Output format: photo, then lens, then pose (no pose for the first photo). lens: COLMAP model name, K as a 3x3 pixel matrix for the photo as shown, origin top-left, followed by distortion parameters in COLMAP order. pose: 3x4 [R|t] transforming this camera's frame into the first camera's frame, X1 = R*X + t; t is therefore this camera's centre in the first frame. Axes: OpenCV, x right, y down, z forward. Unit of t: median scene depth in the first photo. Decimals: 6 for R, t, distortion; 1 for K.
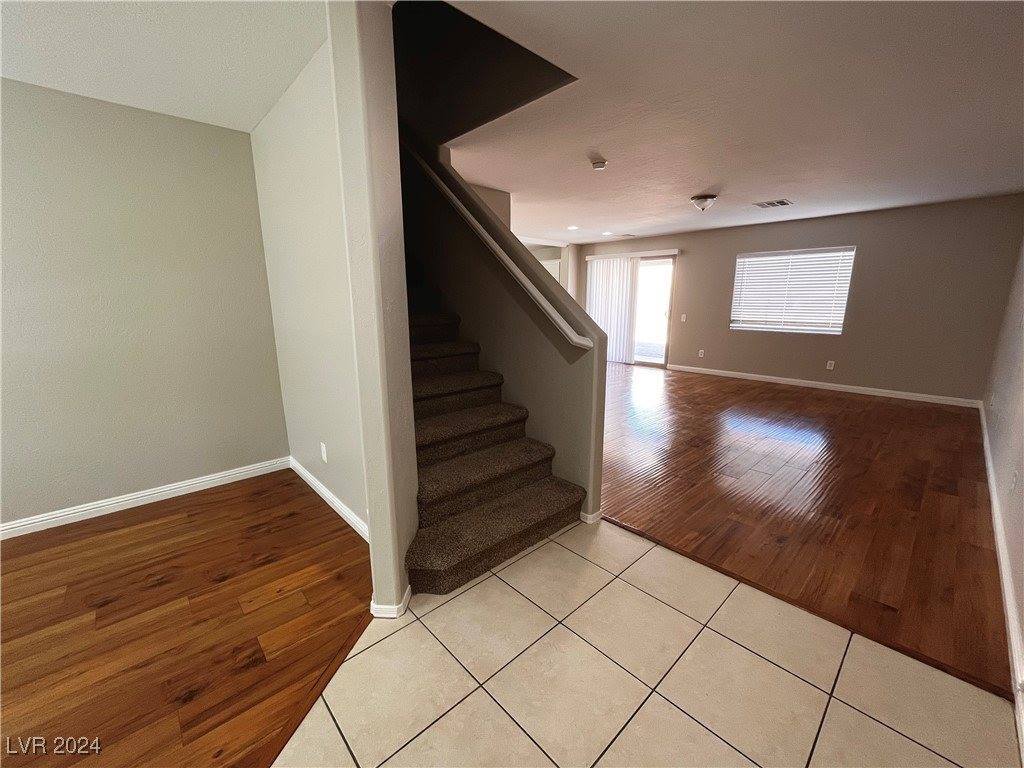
lens RADIAL K [[412.6, 0, 512.0], [0, 412.6, 384.0], [0, 0, 1]] dist [-0.002018, -0.000276]
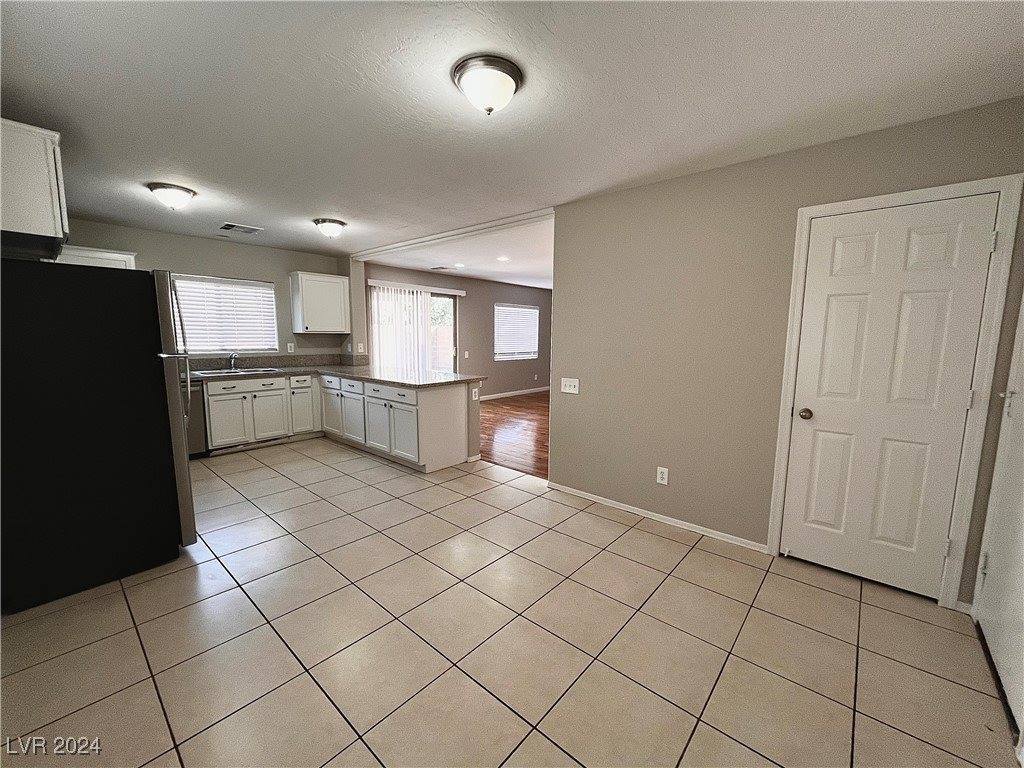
lens RADIAL K [[412.6, 0, 512.0], [0, 412.6, 384.0], [0, 0, 1]] dist [-0.002018, -0.000276]
pose [[-0.103566, -0.121328, 0.987195, -0.706648], [0.194977, 0.970798, 0.139768, -0.221671], [-0.975325, 0.206956, -0.076886, 1.023675]]
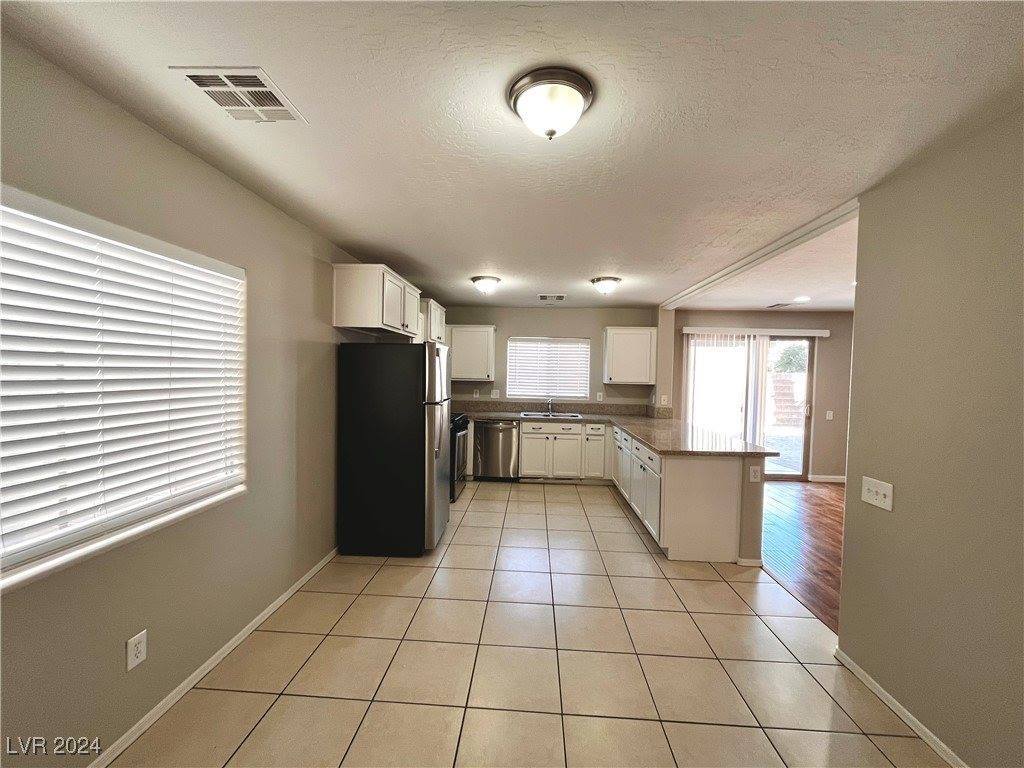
lens RADIAL K [[412.6, 0, 512.0], [0, 412.6, 384.0], [0, 0, 1]] dist [-0.002018, -0.000276]
pose [[0.720845, -0.005617, 0.693074, -0.598247], [0.124210, 0.984826, -0.121205, -0.206449], [-0.681876, 0.173456, 0.710604, 0.877780]]
